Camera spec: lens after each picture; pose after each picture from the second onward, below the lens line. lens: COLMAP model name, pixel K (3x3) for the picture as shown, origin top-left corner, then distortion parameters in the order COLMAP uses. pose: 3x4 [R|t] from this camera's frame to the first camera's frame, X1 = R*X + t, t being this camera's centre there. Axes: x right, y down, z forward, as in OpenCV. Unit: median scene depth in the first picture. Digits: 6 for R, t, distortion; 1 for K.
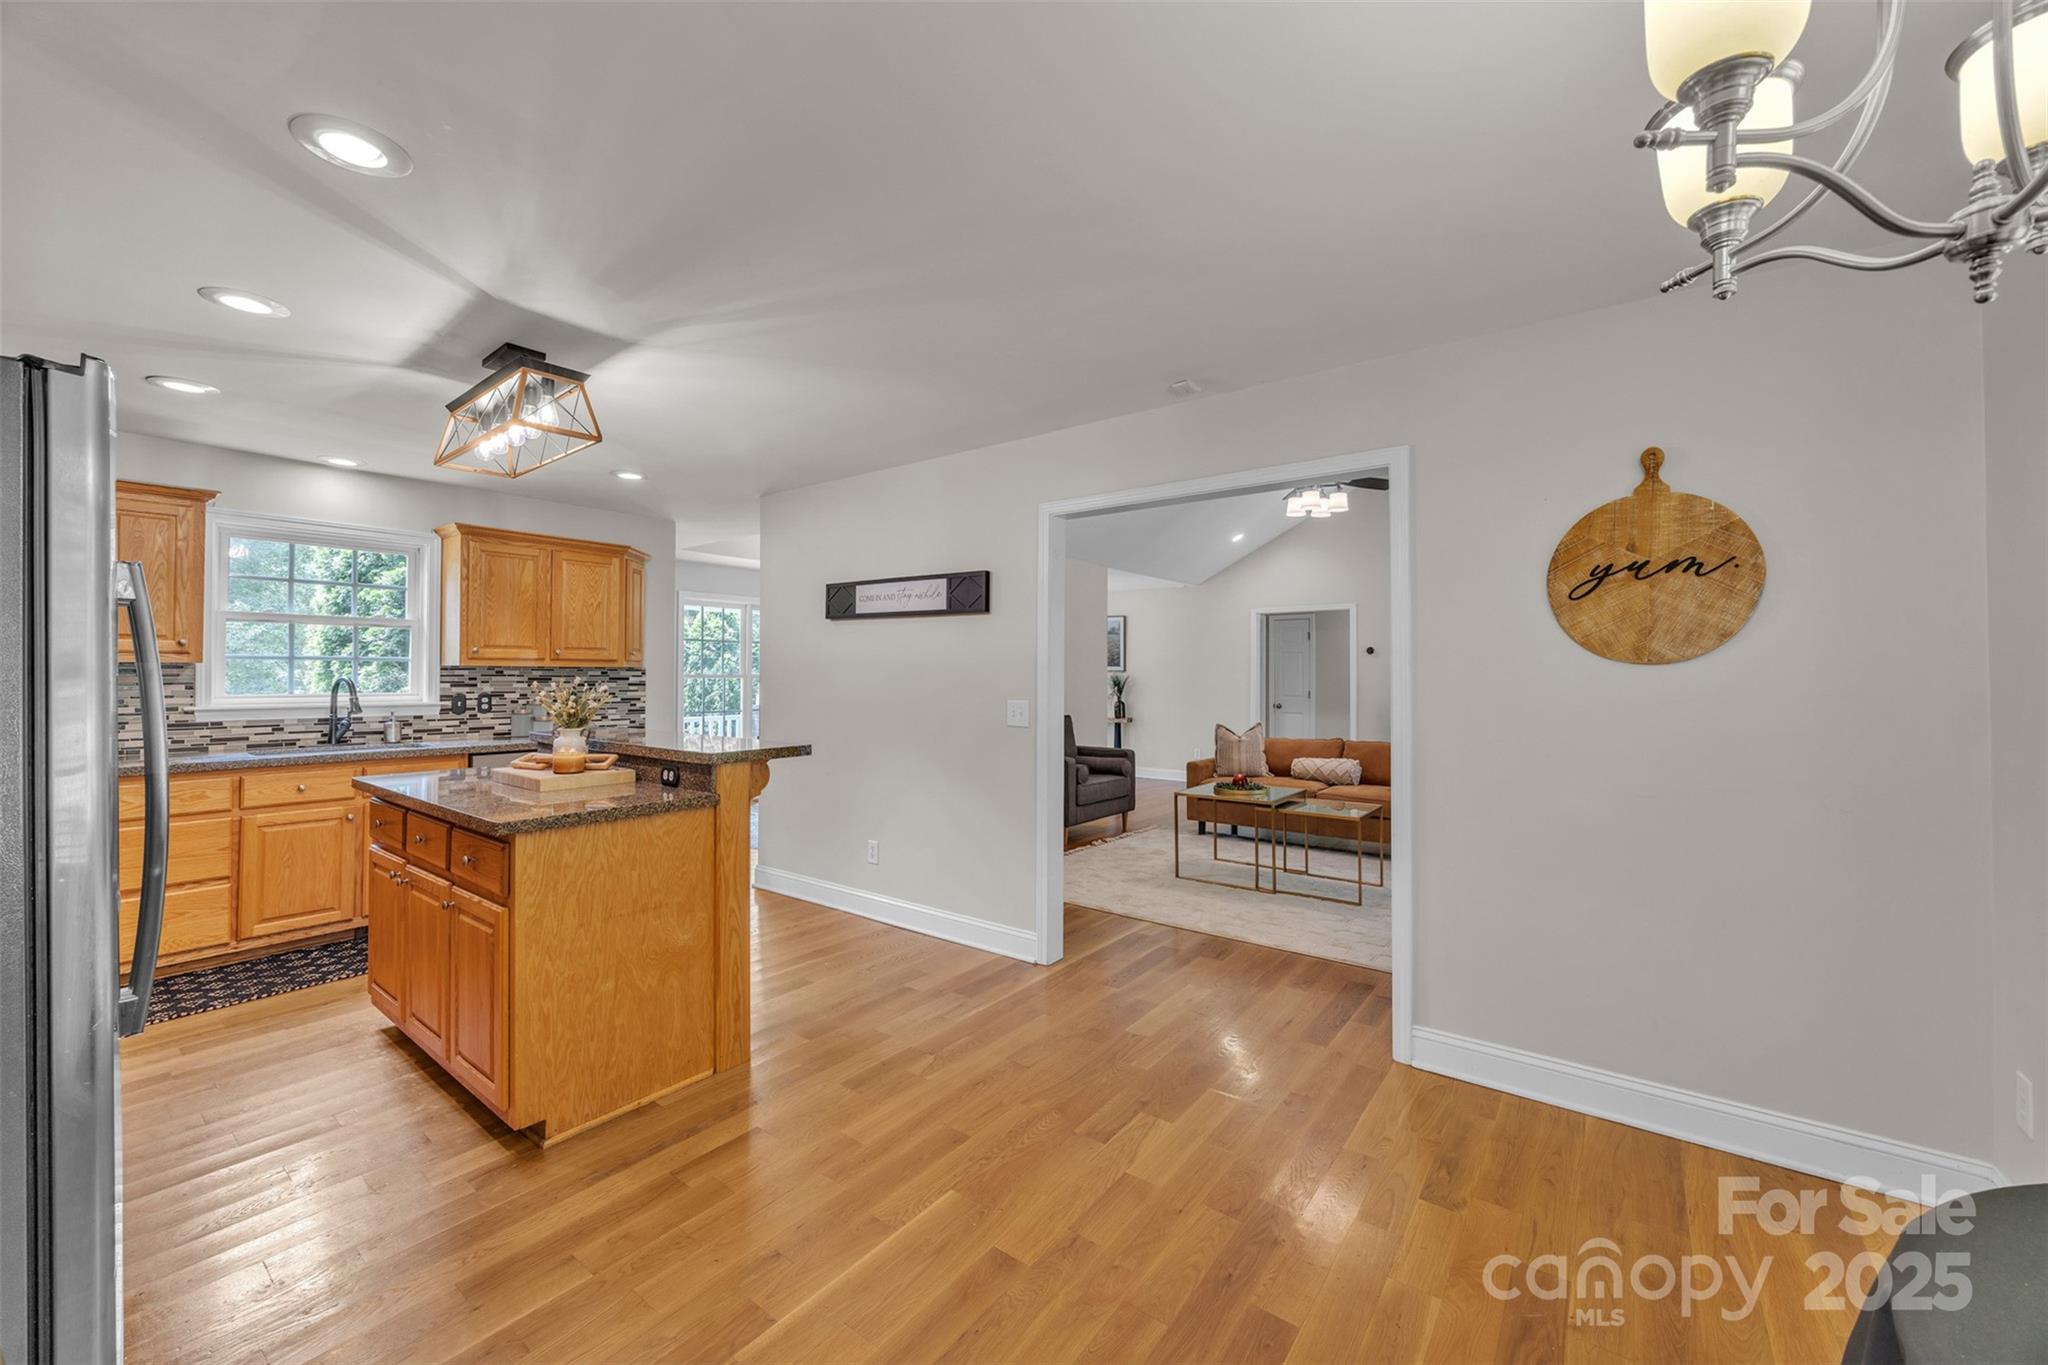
lens RADIAL K [[797.8, 0, 1029.9], [0, 797.8, 669.8], [0, 0, 1]] dist [-0.000202, 0.000056]
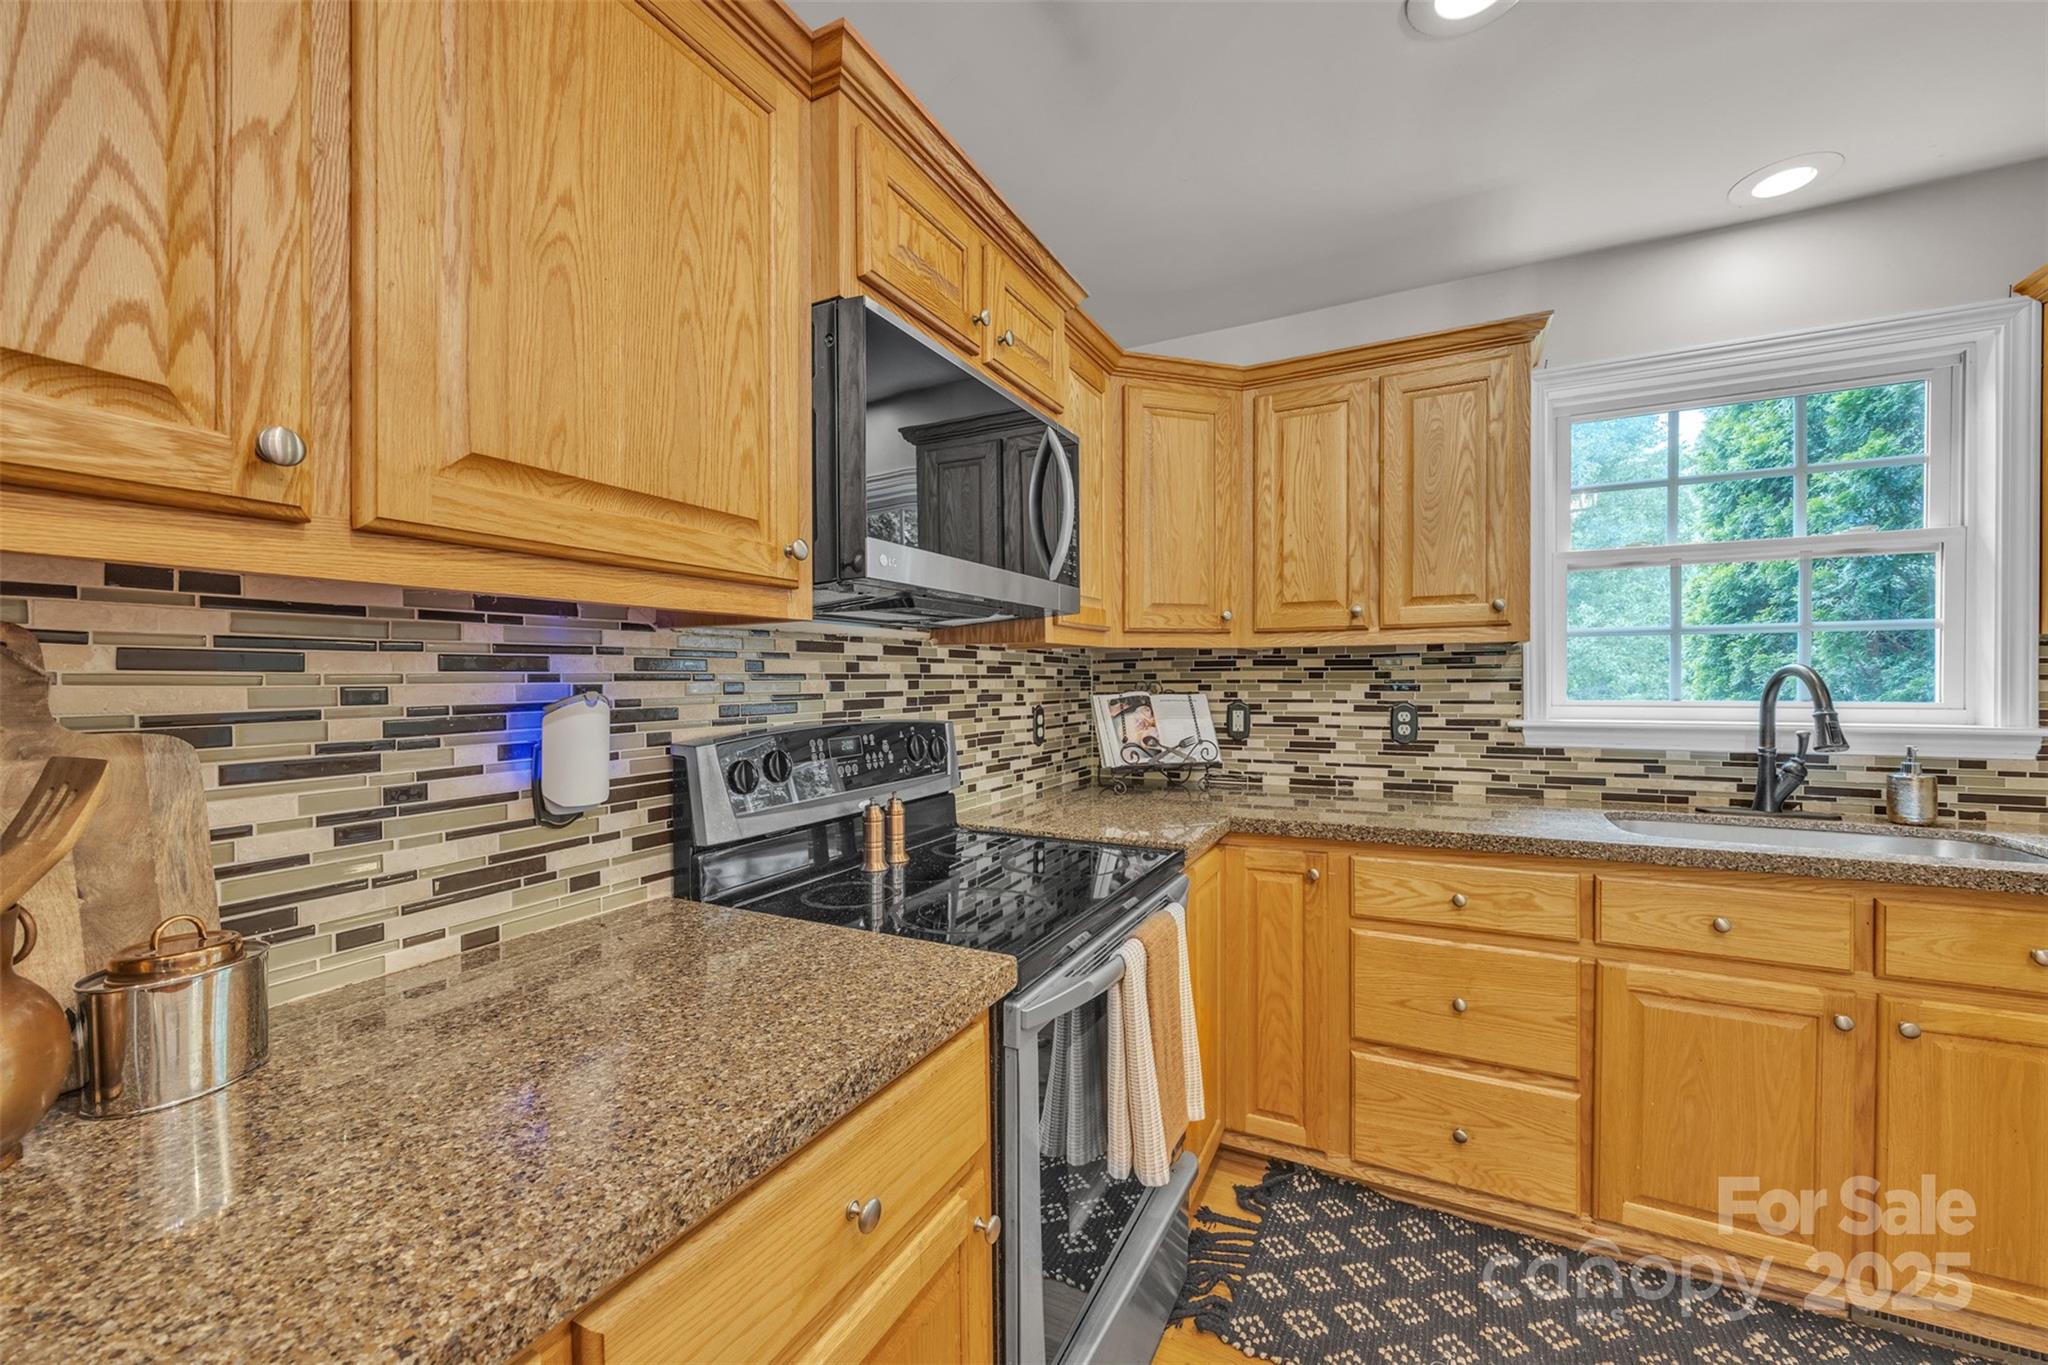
lens RADIAL K [[786.5, 0, 1027.9], [0, 786.5, 683.1], [0, 0, 1]] dist [-0.002677, -0.000033]
pose [[0.173666, -0.001649, -0.984803, -0.557218], [0.012601, 0.999920, 0.000548, 0.014686], [0.984724, -0.012505, 0.173673, 0.557294]]
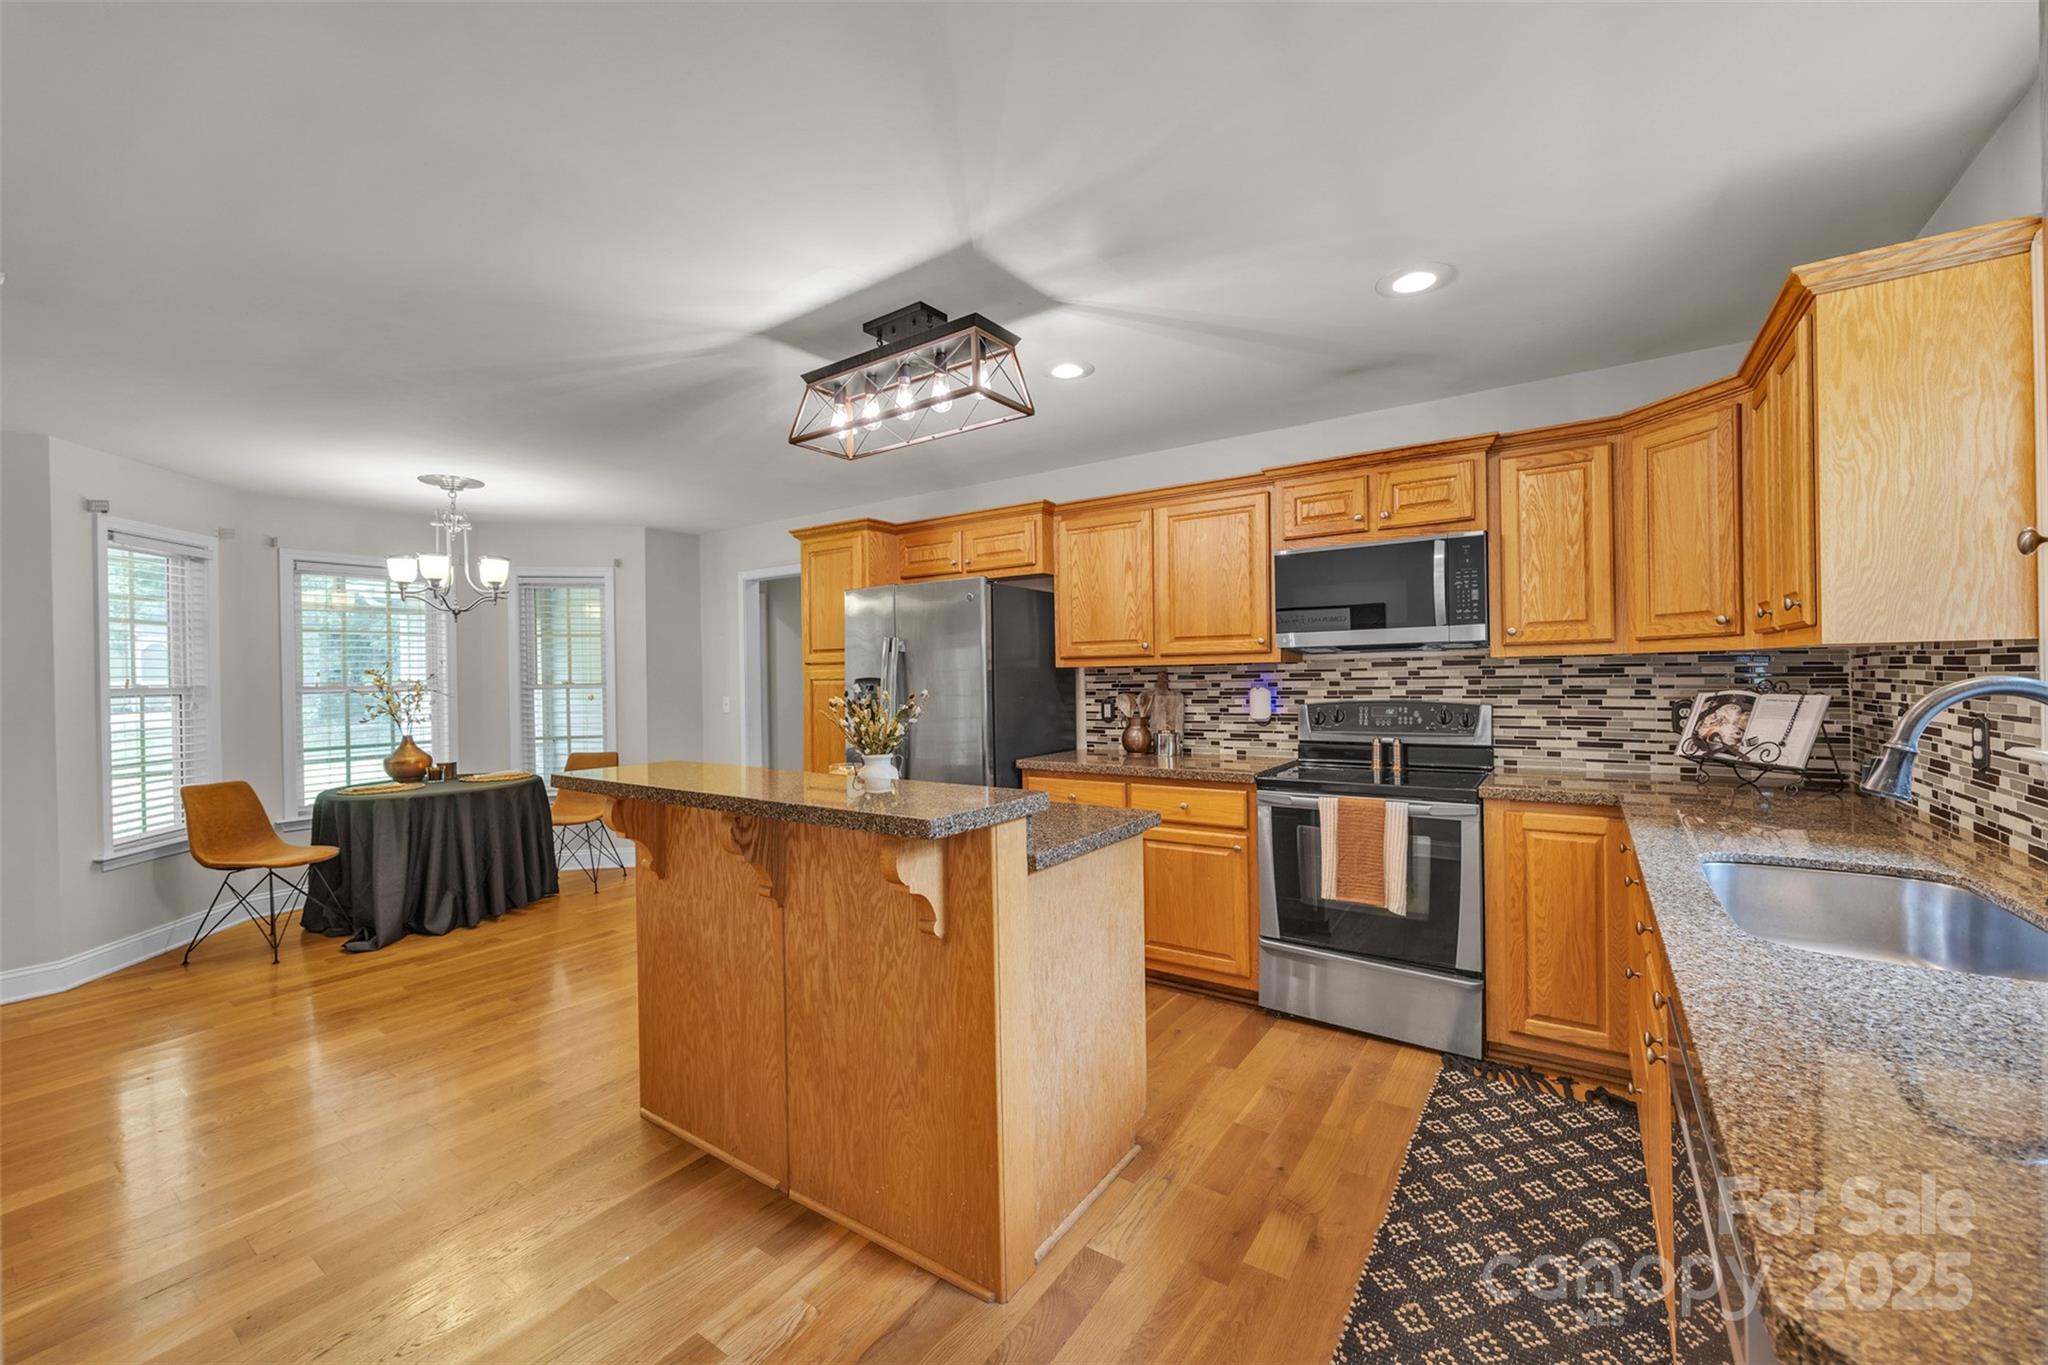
lens RADIAL K [[817.2, 0, 1024.0], [0, 817.2, 682.5], [0, 0, 1]] dist [-0.000595, -0.000136]
pose [[-0.999015, 0.014404, -0.041966, -0.543727], [0.014190, 0.999885, 0.005405, 0.003965], [0.042039, 0.004804, -0.999104, 1.418265]]
